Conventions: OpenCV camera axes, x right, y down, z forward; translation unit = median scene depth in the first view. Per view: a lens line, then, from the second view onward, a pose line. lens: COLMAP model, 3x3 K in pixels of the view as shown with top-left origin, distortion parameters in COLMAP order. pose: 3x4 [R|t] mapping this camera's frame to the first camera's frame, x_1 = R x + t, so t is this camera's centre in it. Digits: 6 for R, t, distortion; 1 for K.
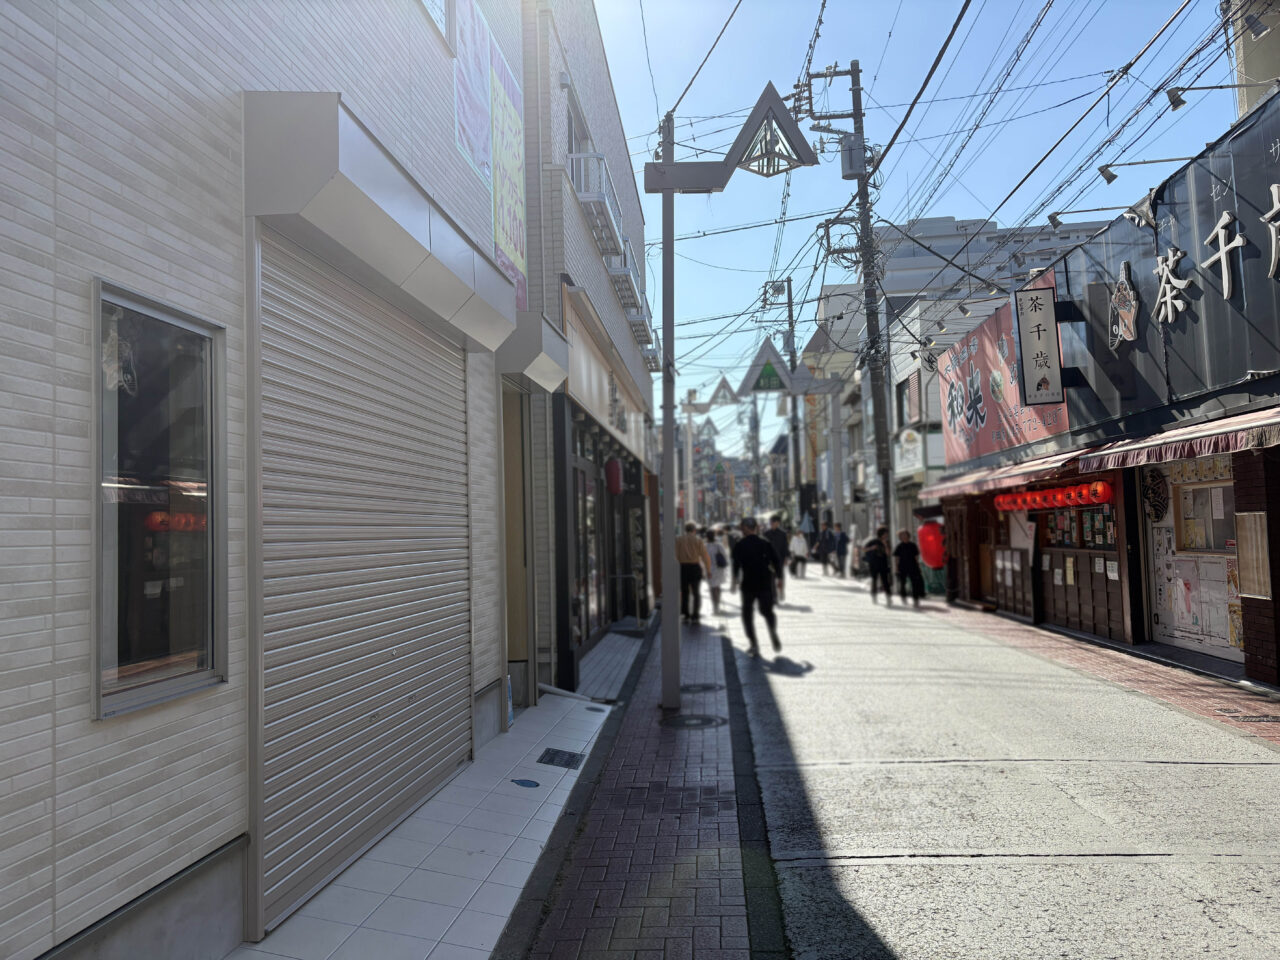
lens RADIAL K [[964.6, 0, 635.3], [0, 964.6, 483.8], [0, 0, 1]] dist [0.052016, -0.026094]
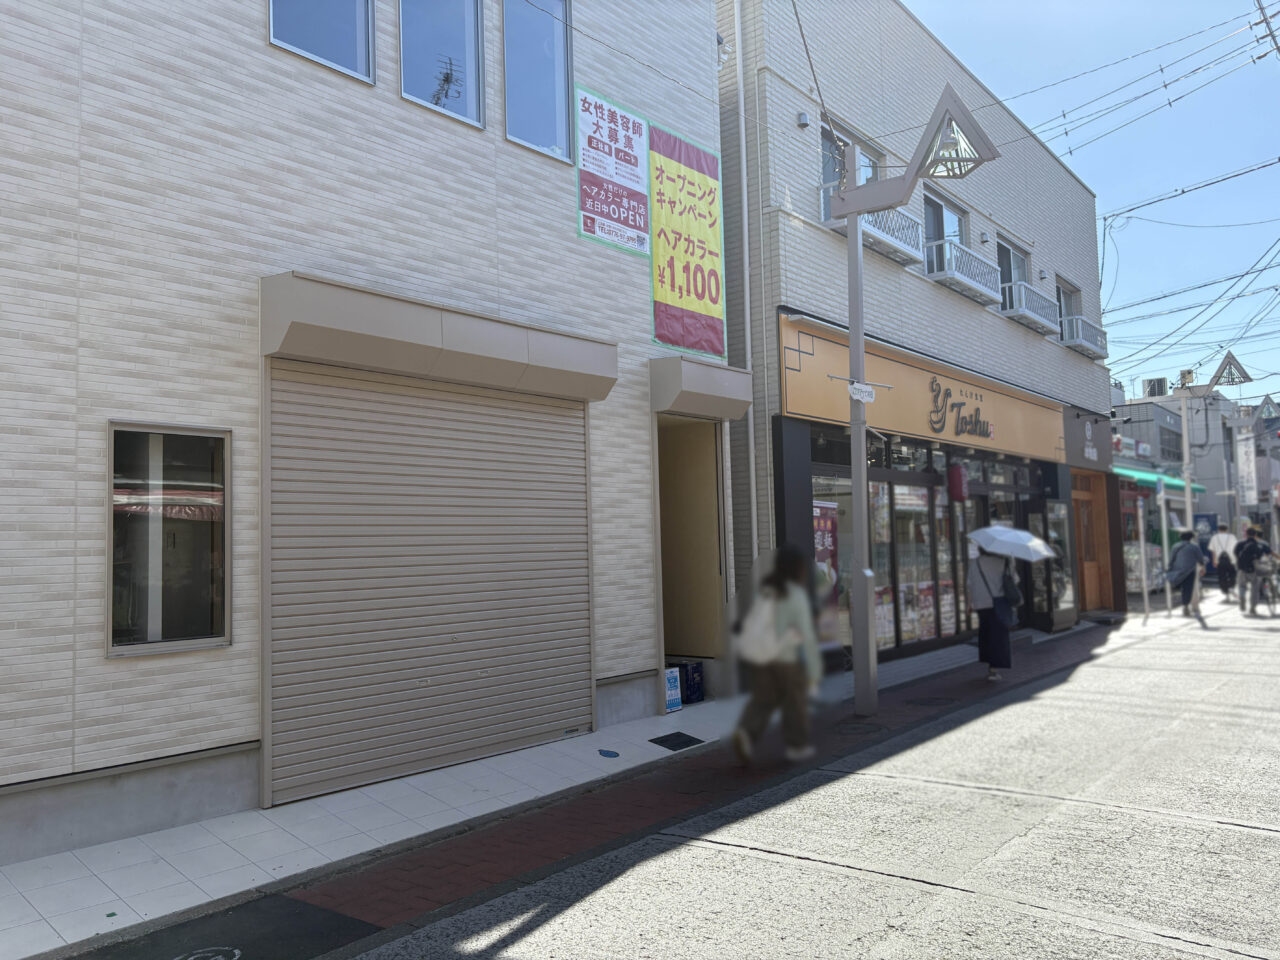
lens RADIAL K [[964.6, 0, 644.0], [0, 964.6, 482.4], [0, 0, 1]] dist [0.052016, -0.026094]
pose [[0.820967, -0.034655, -0.569923, 1.090992], [0.034084, 0.999351, -0.011670, -0.028955], [0.569958, -0.009844, 0.821615, 0.045259]]
